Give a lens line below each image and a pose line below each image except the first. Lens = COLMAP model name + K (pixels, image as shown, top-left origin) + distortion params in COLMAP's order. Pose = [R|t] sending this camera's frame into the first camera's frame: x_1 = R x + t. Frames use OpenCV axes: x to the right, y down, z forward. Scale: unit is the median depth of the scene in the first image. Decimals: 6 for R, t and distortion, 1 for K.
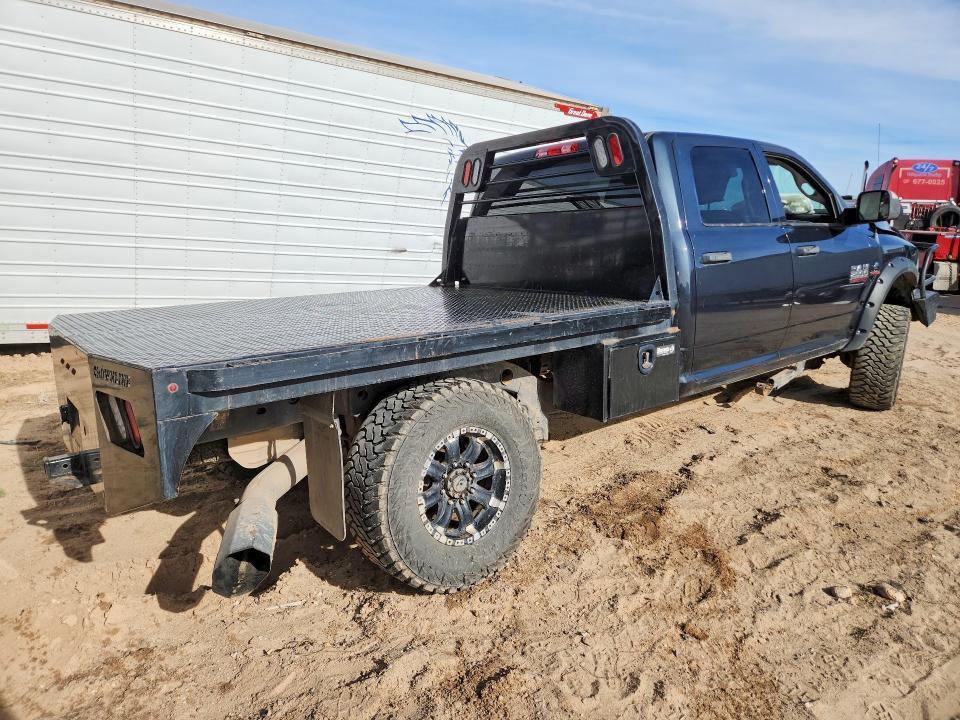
lens RADIAL K [[629.7, 0, 480.0], [0, 629.7, 360.0], [0, 0, 1]] dist [0.028676, -0.005947]
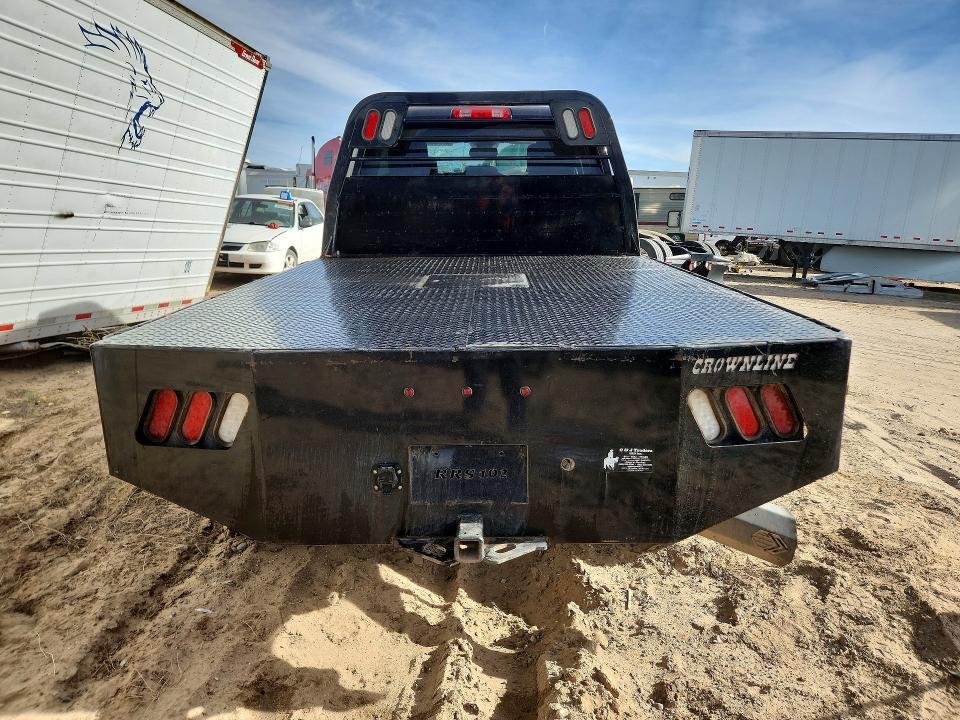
lens RADIAL K [[629.7, 0, 480.0], [0, 629.7, 360.0], [0, 0, 1]] dist [0.028676, -0.005947]
pose [[0.649073, -0.176658, 0.739930, -0.428775], [0.137530, 0.983885, 0.114259, -0.036964], [-0.748191, 0.027600, 0.662909, 0.213927]]
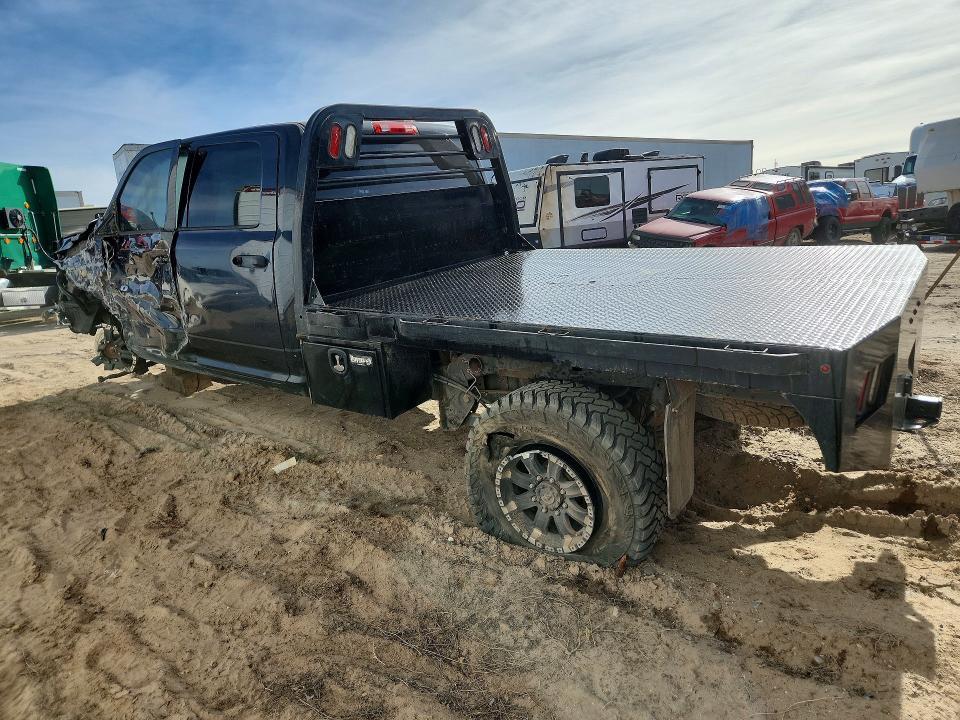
lens RADIAL K [[629.7, 0, 480.0], [0, 629.7, 360.0], [0, 0, 1]] dist [0.028676, -0.005947]
pose [[-0.223731, -0.232474, 0.946520, -0.562964], [0.274114, 0.916931, 0.290000, -0.153805], [-0.935311, 0.324336, -0.141422, 0.696369]]
